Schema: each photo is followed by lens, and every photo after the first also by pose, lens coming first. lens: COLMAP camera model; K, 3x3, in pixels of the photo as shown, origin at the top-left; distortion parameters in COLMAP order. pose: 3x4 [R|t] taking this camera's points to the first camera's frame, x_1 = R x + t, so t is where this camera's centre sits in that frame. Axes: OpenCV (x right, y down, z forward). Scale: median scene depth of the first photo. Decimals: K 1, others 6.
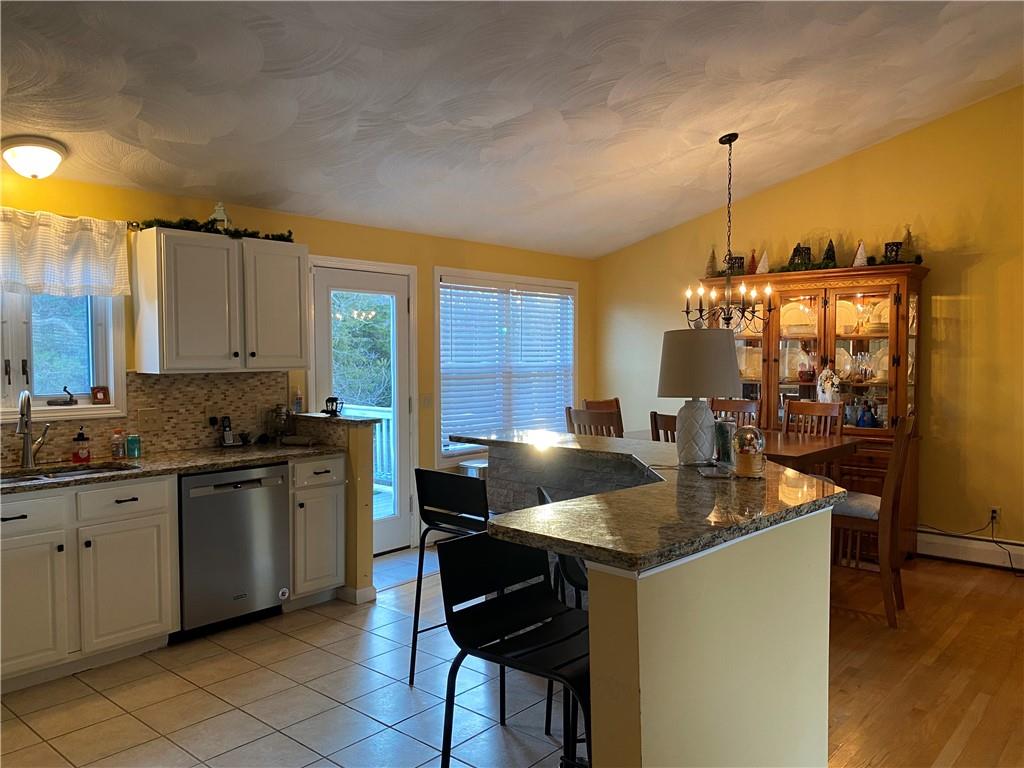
lens RADIAL K [[792.9, 0, 509.6], [0, 792.9, 387.3], [0, 0, 1]] dist [0.035677, -0.029646]
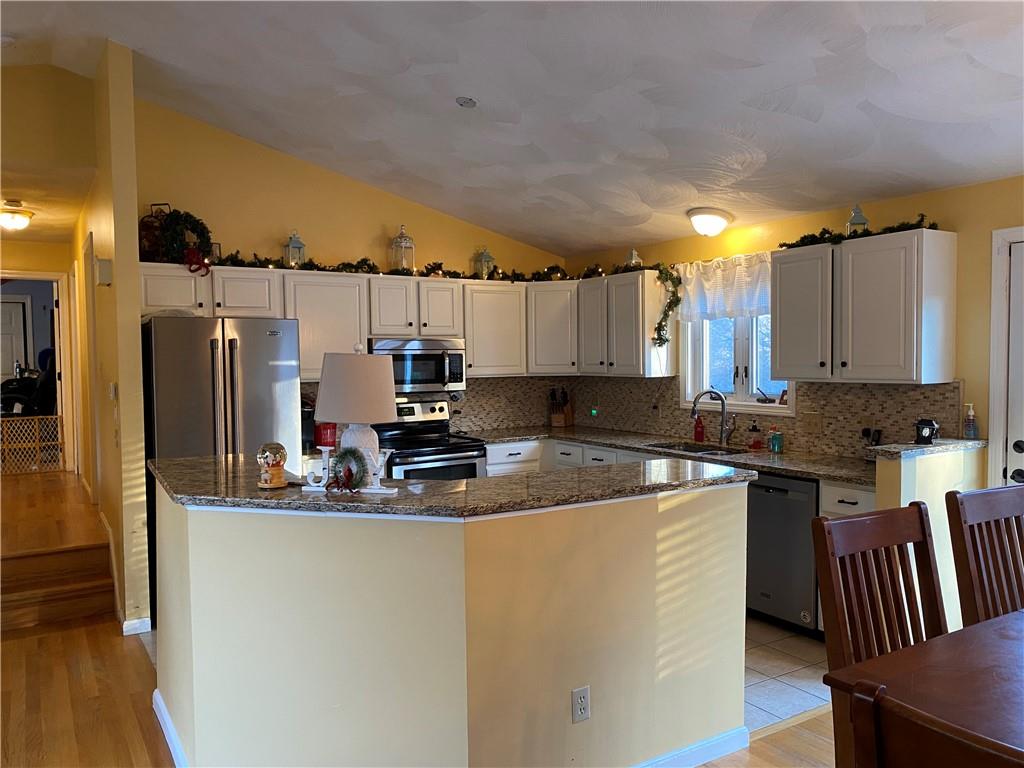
lens RADIAL K [[792.9, 0, 514.5], [0, 792.9, 383.0], [0, 0, 1]] dist [0.035677, -0.029646]
pose [[-0.285970, 0.032075, -0.957702, 0.665660], [-0.038245, 0.998261, 0.044853, -0.044172], [0.957475, 0.049454, -0.284246, 0.864419]]
